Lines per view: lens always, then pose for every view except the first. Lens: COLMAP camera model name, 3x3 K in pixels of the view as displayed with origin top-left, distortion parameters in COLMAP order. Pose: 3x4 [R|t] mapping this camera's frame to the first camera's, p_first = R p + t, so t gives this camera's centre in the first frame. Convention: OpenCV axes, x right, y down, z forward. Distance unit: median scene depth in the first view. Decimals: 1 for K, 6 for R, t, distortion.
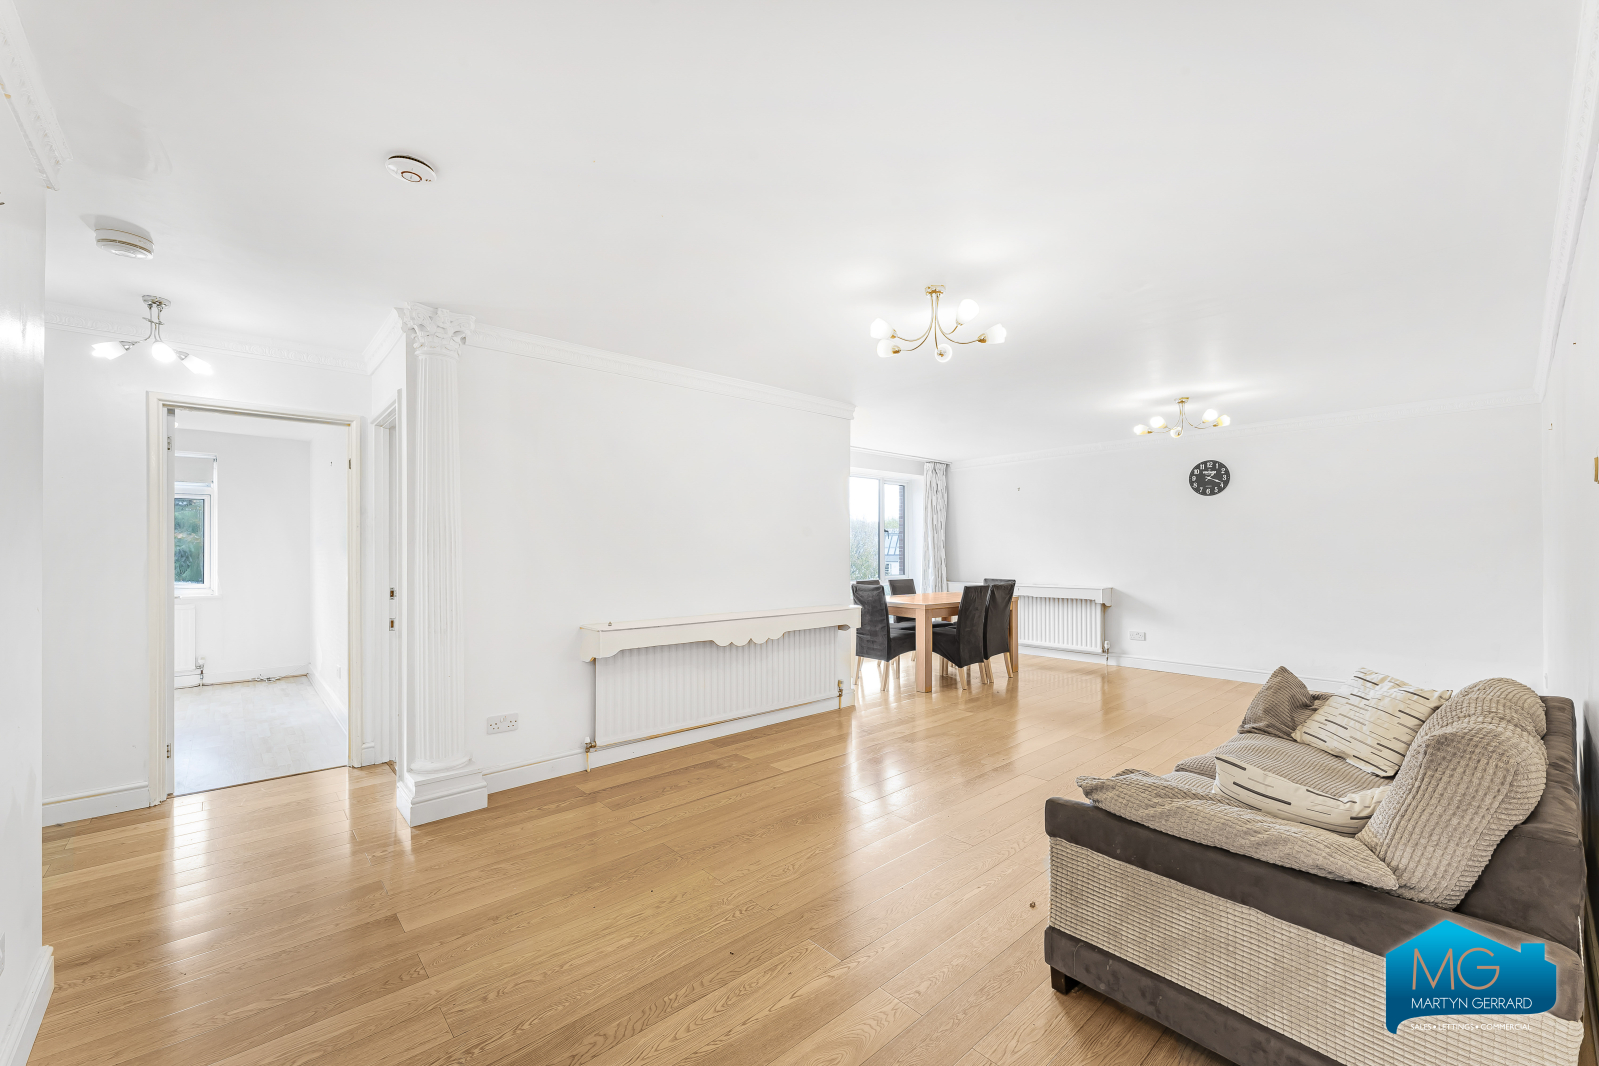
lens RADIAL K [[639.3, 0, 802.8], [0, 639.3, 546.4], [0, 0, 1]] dist [-0.002048, 0.000065]
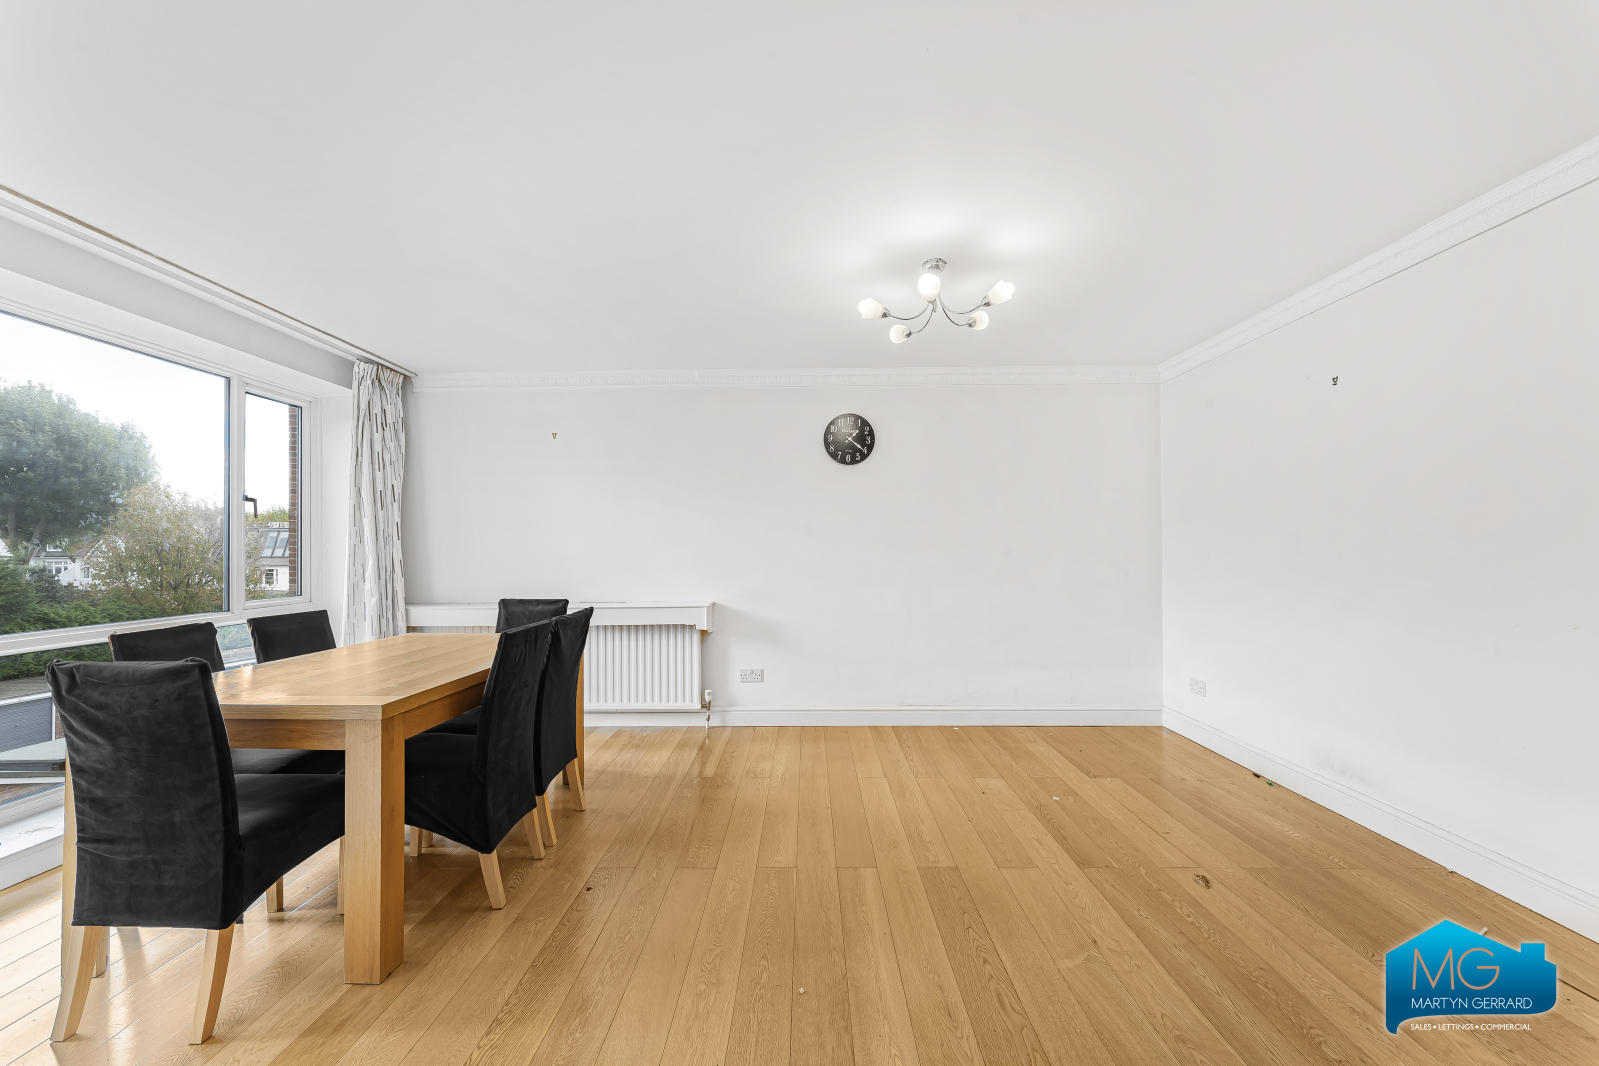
lens RADIAL K [[639.3, 0, 803.8], [0, 639.3, 543.4], [0, 0, 1]] dist [-0.002048, 0.000065]
pose [[0.677415, 0.005646, 0.735579, 0.087289], [-0.001721, 0.999980, -0.006090, 0.011099], [-0.735599, 0.002860, 0.677411, 0.555825]]
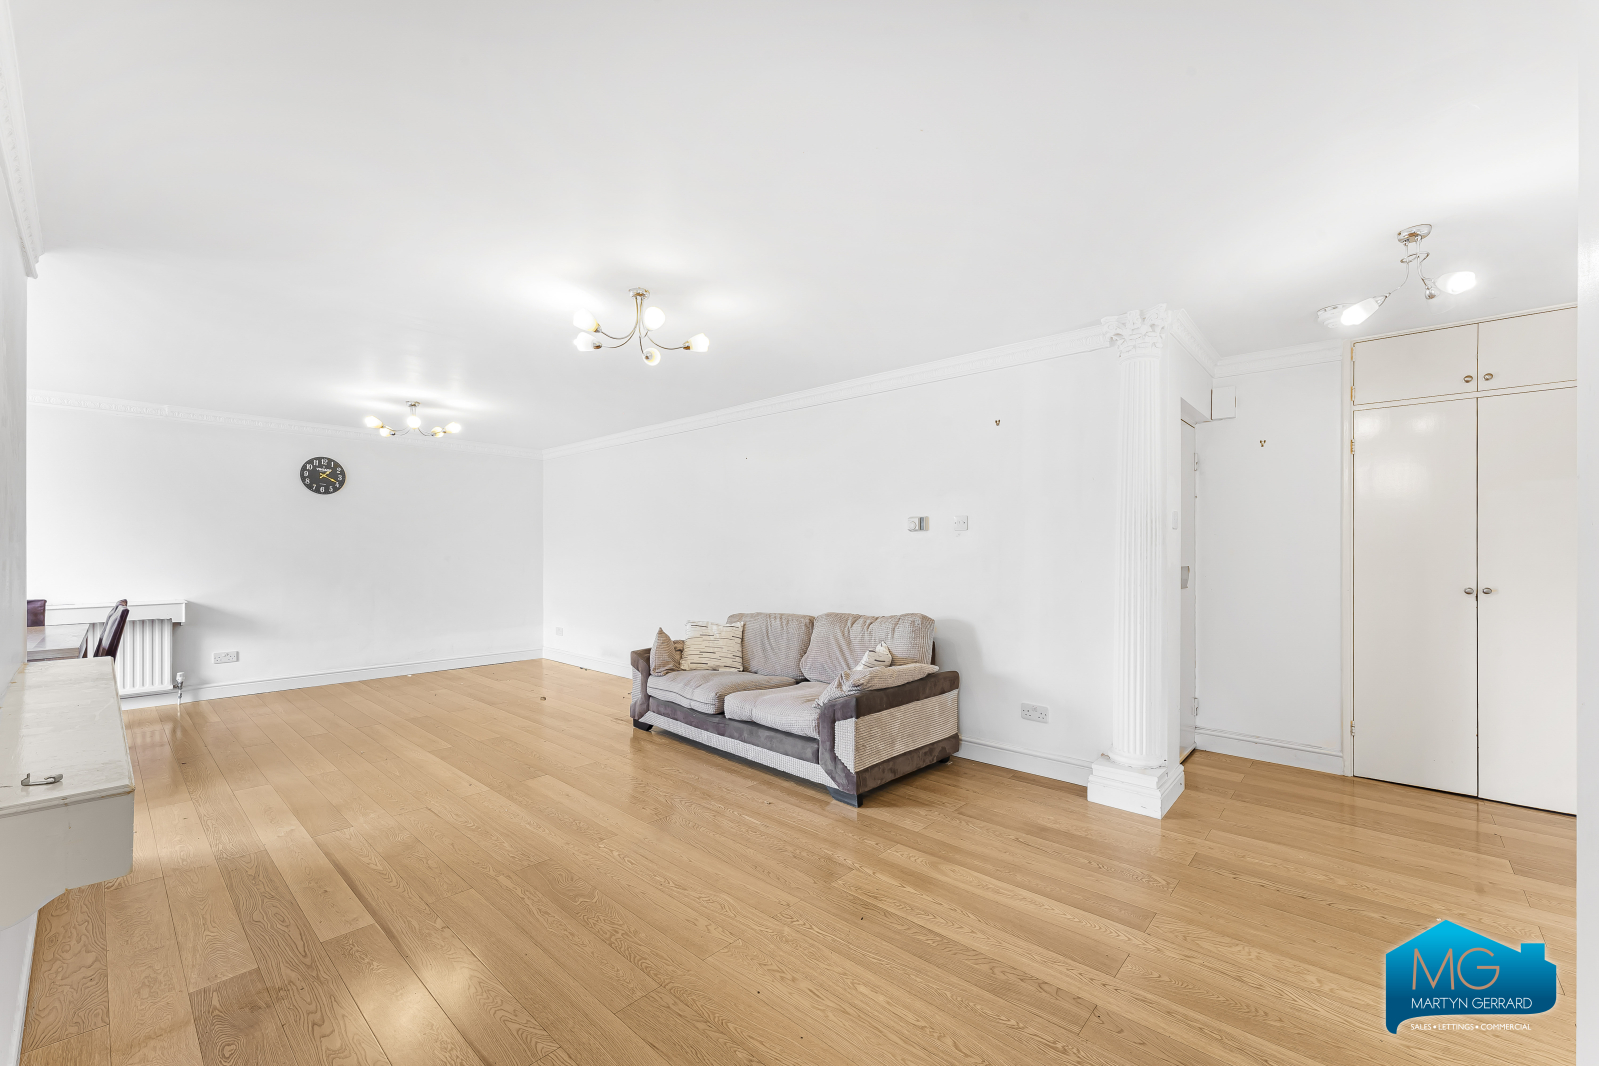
lens RADIAL K [[639.3, 0, 797.1], [0, 639.3, 548.3], [0, 0, 1]] dist [-0.002048, 0.000065]
pose [[-0.090946, 0.006975, 0.995831, -0.370678], [-0.006167, 0.999952, -0.007567, 0.003976], [-0.995837, -0.006830, -0.090898, 0.377331]]
